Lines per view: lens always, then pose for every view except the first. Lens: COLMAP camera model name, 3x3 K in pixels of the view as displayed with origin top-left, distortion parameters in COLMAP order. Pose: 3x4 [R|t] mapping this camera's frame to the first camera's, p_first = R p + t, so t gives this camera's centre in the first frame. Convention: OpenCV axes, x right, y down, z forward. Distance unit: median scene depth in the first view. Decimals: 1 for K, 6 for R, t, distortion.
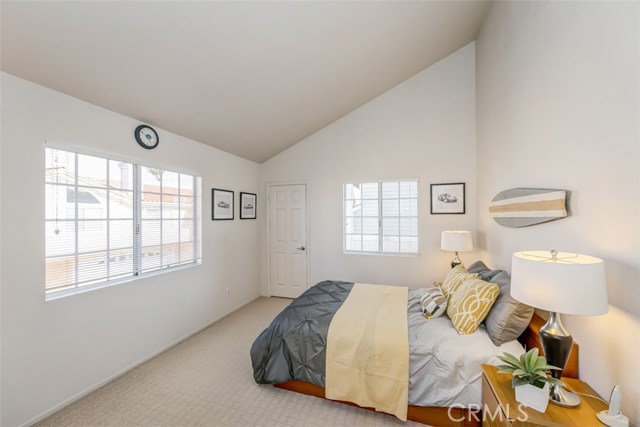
lens RADIAL K [[260.2, 0, 318.8], [0, 260.2, 215.2], [0, 0, 1]] dist [-0.002212, 0.000408]
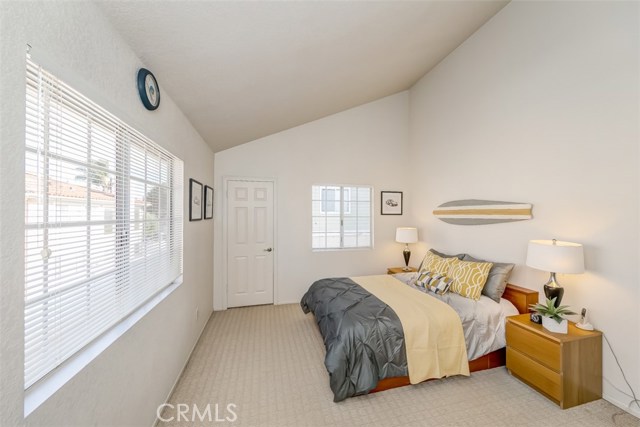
lens RADIAL K [[236.6, 0, 323.3], [0, 236.6, 213.5], [0, 0, 1]] dist [0.002127, -0.000585]
pose [[0.820455, 0.008187, 0.571653, -0.607756], [-0.009689, 0.999953, -0.000414, -0.010341], [-0.571629, -0.005199, 0.820496, 0.280815]]
